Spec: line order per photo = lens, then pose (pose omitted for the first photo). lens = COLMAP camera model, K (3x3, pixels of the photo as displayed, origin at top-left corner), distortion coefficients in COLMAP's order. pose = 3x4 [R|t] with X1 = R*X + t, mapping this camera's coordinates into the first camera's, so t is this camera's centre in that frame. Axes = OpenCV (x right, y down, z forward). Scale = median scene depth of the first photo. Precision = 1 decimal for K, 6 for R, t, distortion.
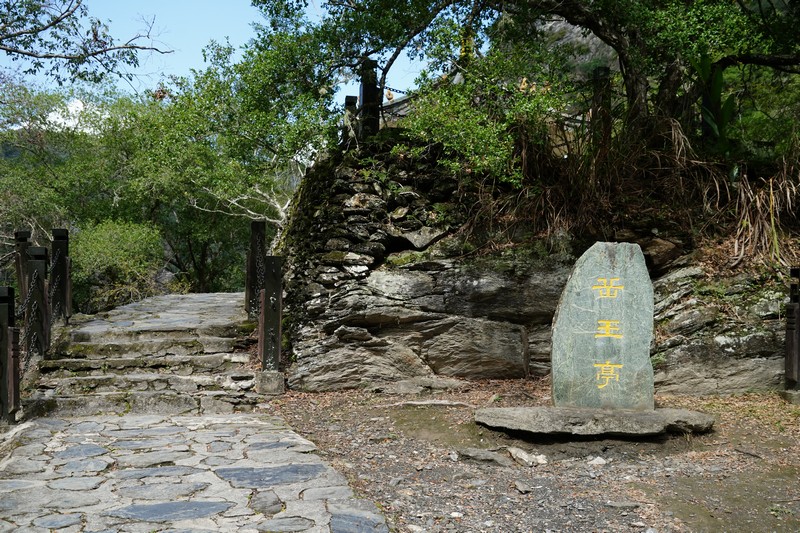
lens RADIAL K [[914.7, 0, 400.0], [0, 914.7, 266.5], [0, 0, 1]] dist [0.055232, 0.002400]
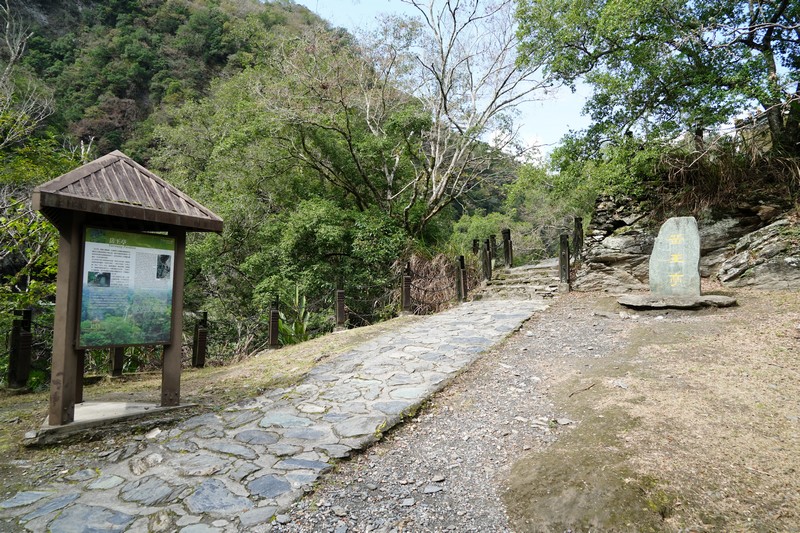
lens RADIAL K [[534.8, 0, 400.0], [0, 534.8, 266.5], [0, 0, 1]] dist [-0.005558, 0.001098]
pose [[0.702241, -0.046879, -0.710395, 0.539120], [0.090136, 0.995655, 0.023398, 0.000042], [0.706211, -0.080463, 0.703415, -0.268100]]
